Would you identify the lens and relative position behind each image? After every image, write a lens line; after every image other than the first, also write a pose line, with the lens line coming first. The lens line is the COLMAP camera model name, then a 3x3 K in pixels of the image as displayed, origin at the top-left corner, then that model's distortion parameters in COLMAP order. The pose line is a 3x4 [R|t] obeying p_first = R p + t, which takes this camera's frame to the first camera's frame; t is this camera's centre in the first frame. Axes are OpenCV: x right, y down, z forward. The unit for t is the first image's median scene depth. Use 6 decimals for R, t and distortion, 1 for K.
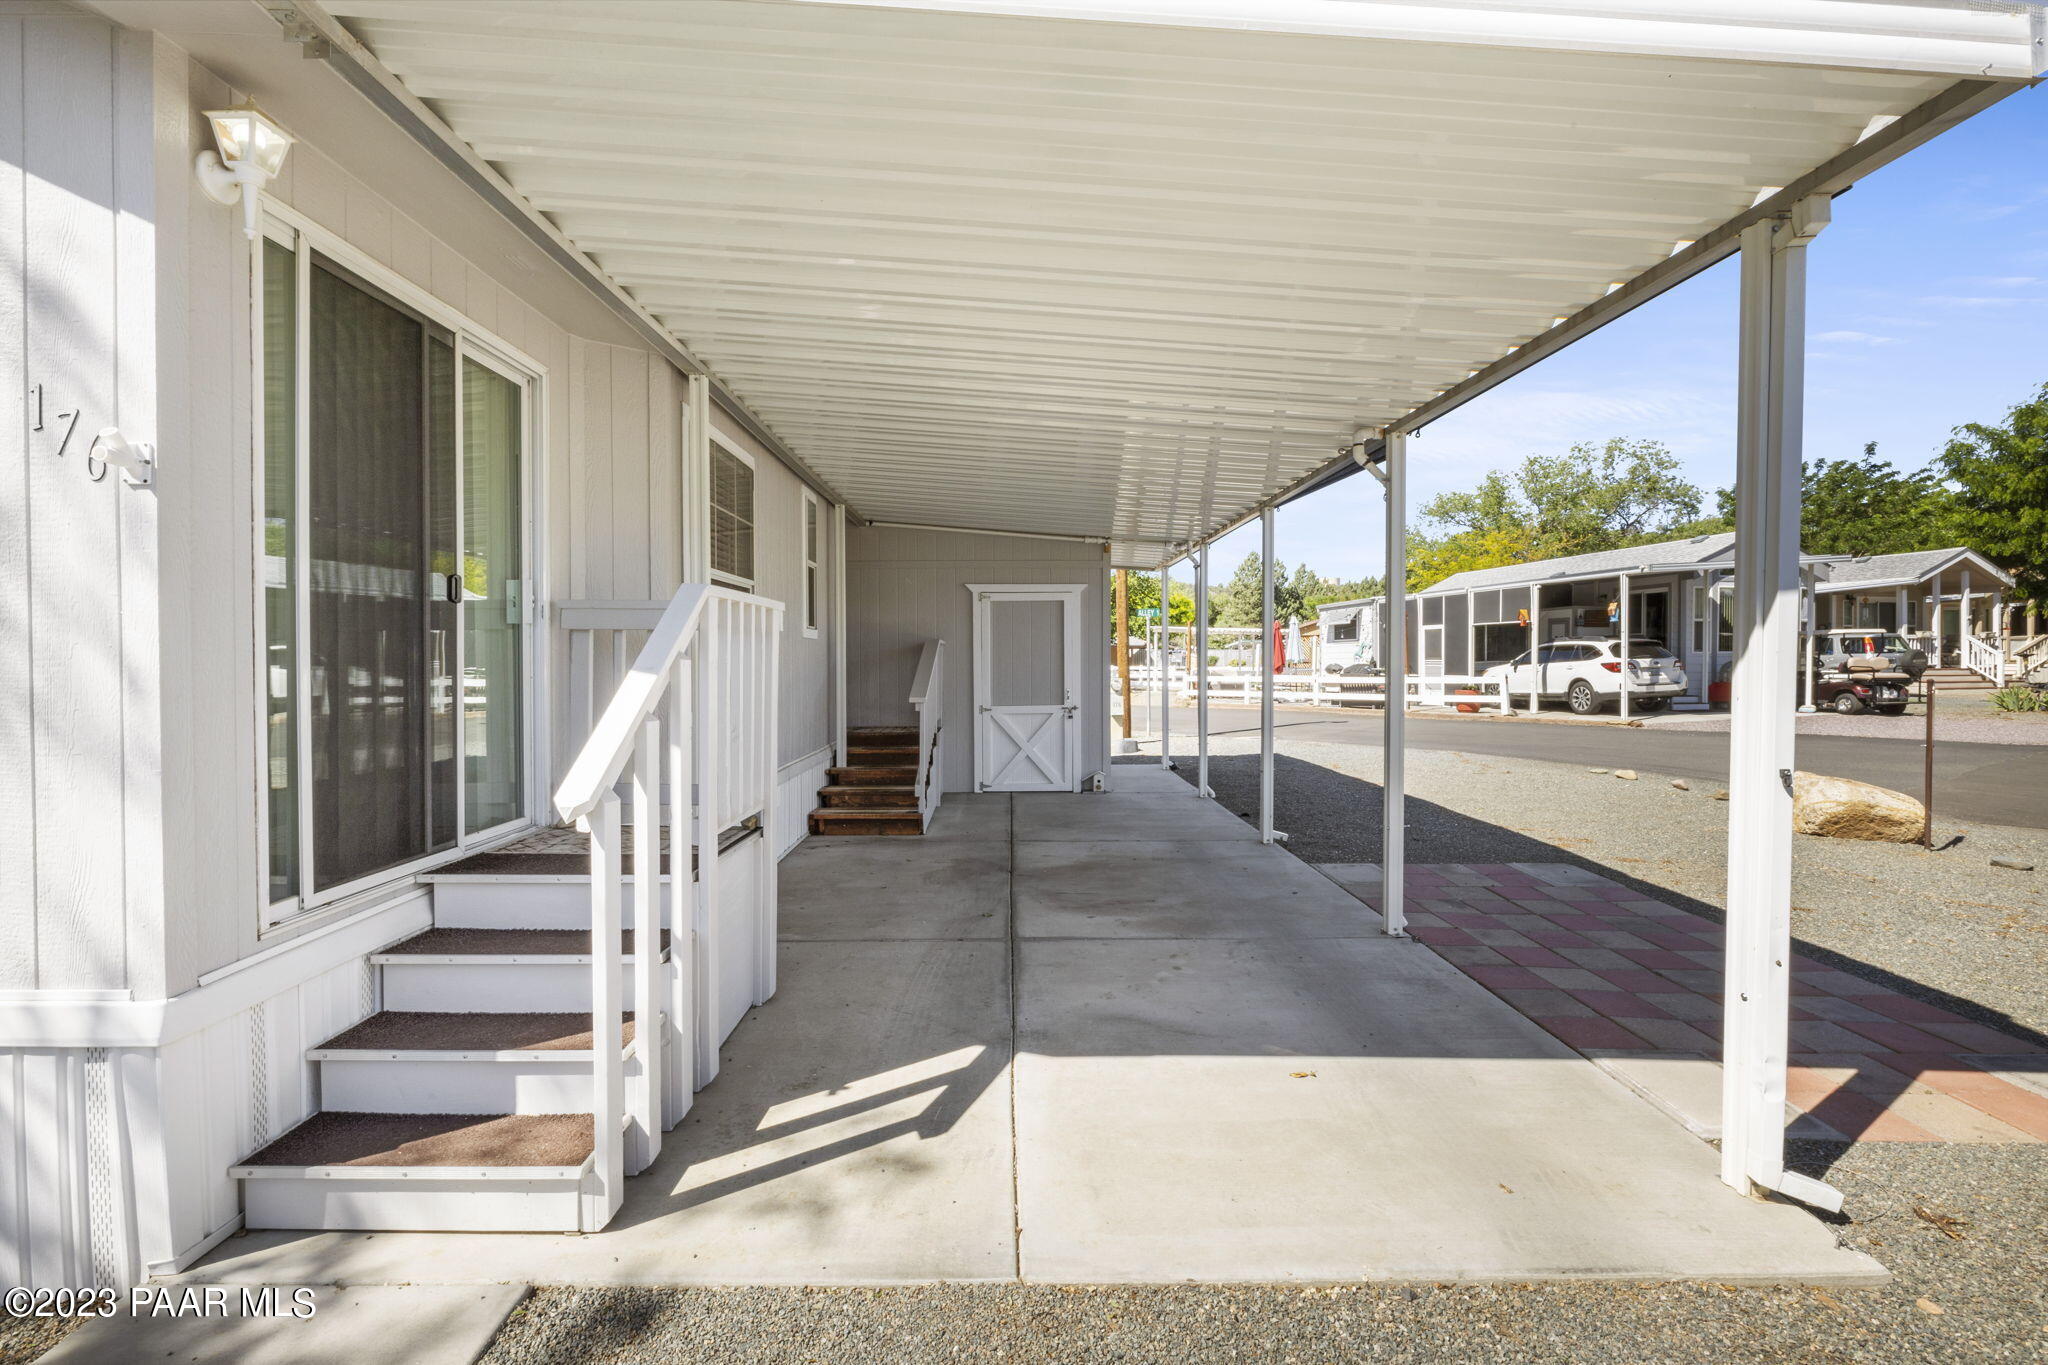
lens RADIAL K [[954.8, 0, 1011.5], [0, 954.8, 647.5], [0, 0, 1]] dist [-0.021016, 0.011540]
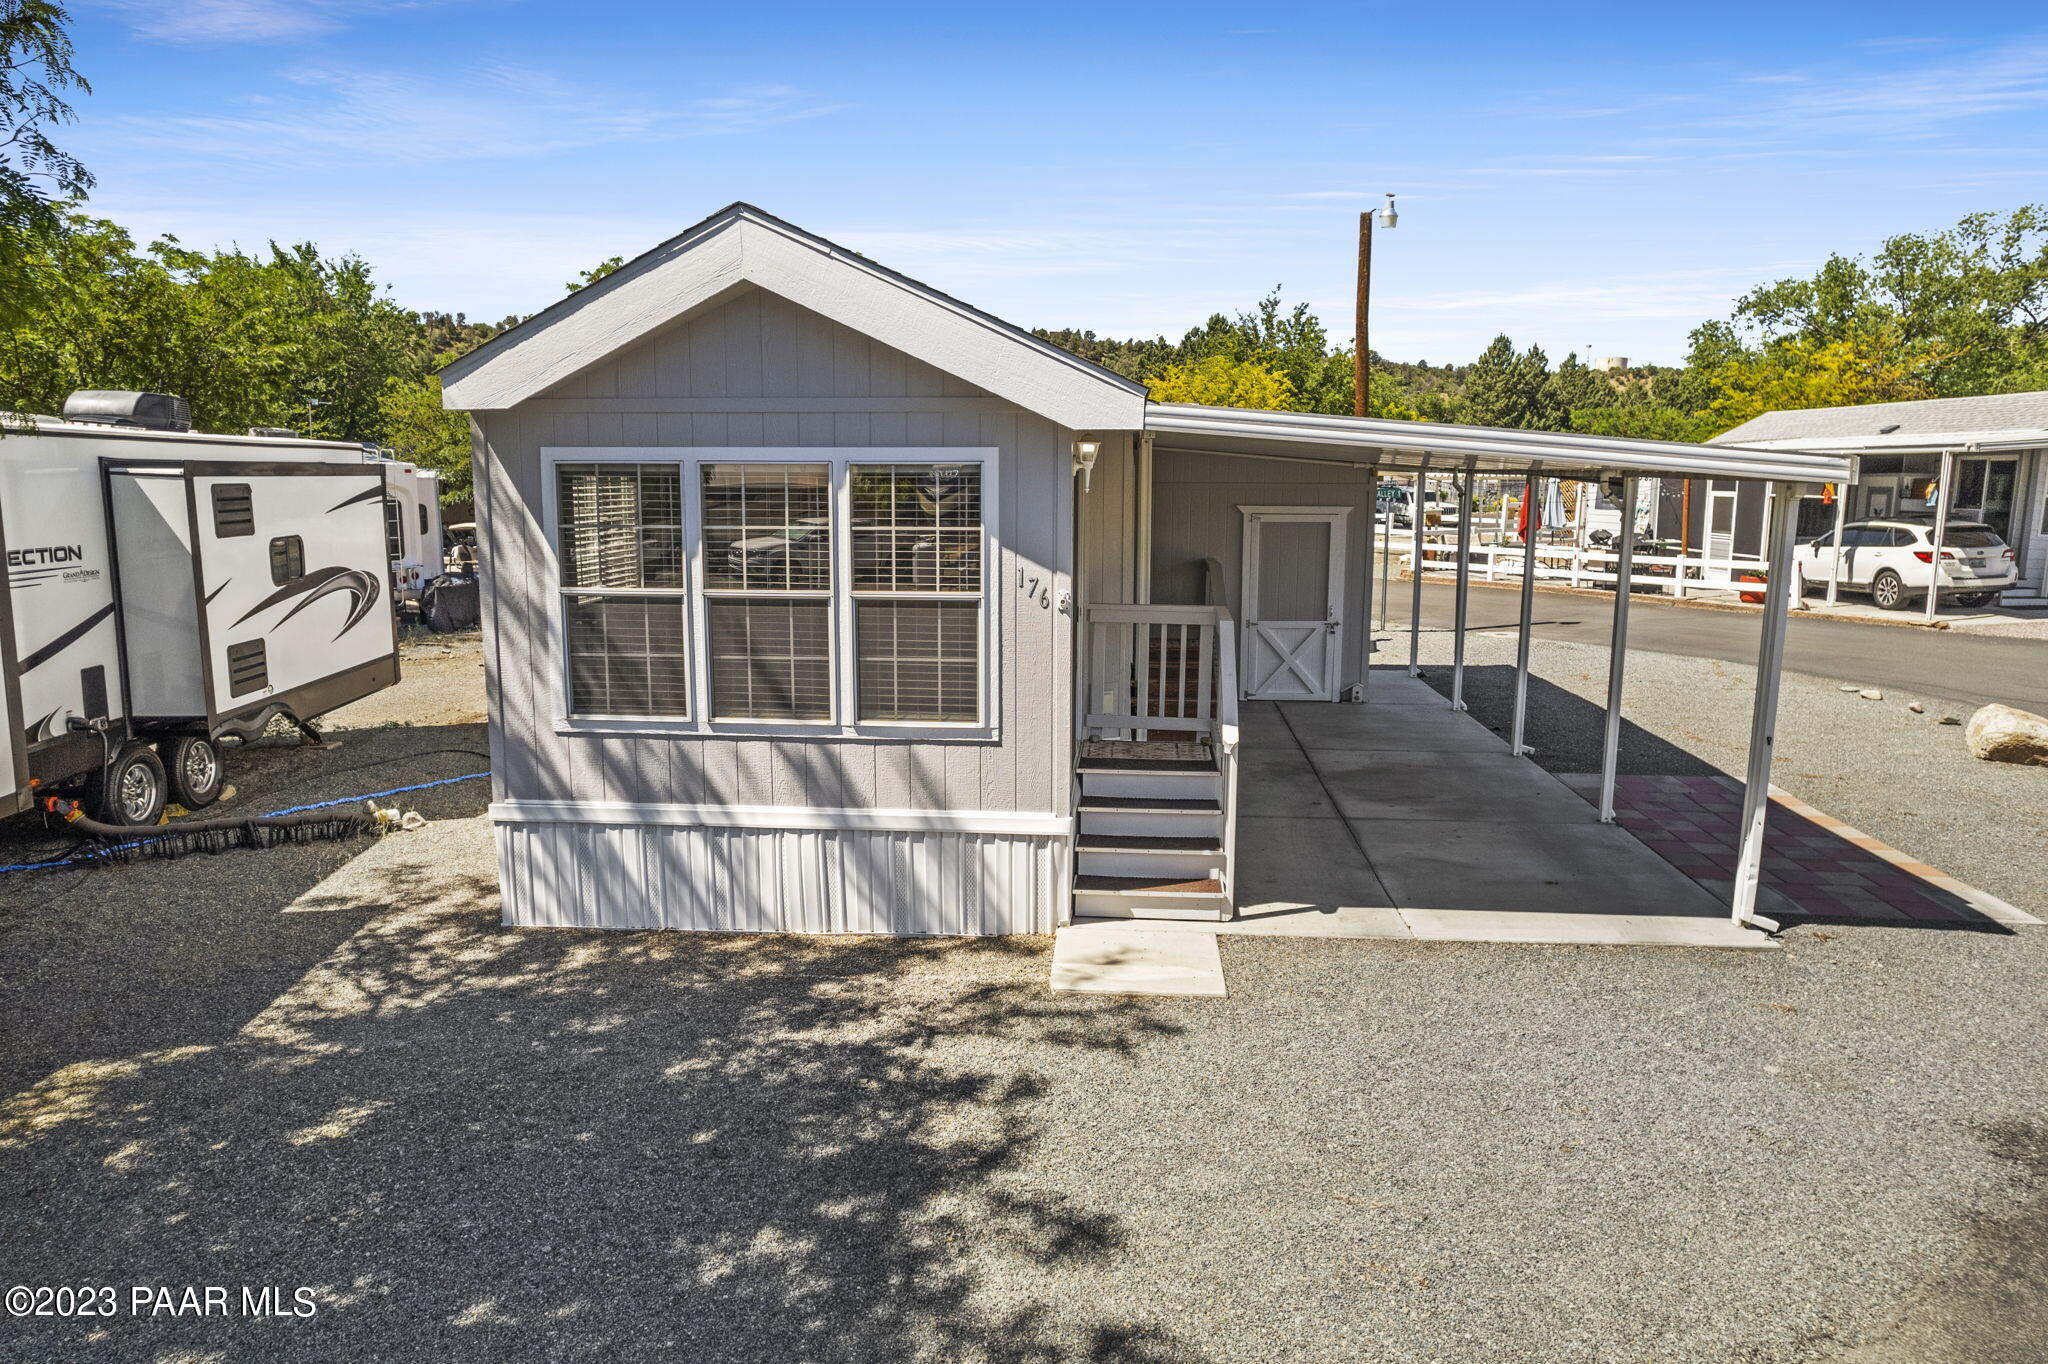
lens RADIAL K [[1248.2, 0, 1028.8], [0, 1248.2, 679.5], [0, 0, 1]] dist [-0.109696, 0.070150]
pose [[0.993784, 0.018147, -0.109835, -0.121182], [-0.000627, 0.987521, 0.157485, -0.091954], [0.111322, -0.156438, 0.981394, -0.398211]]
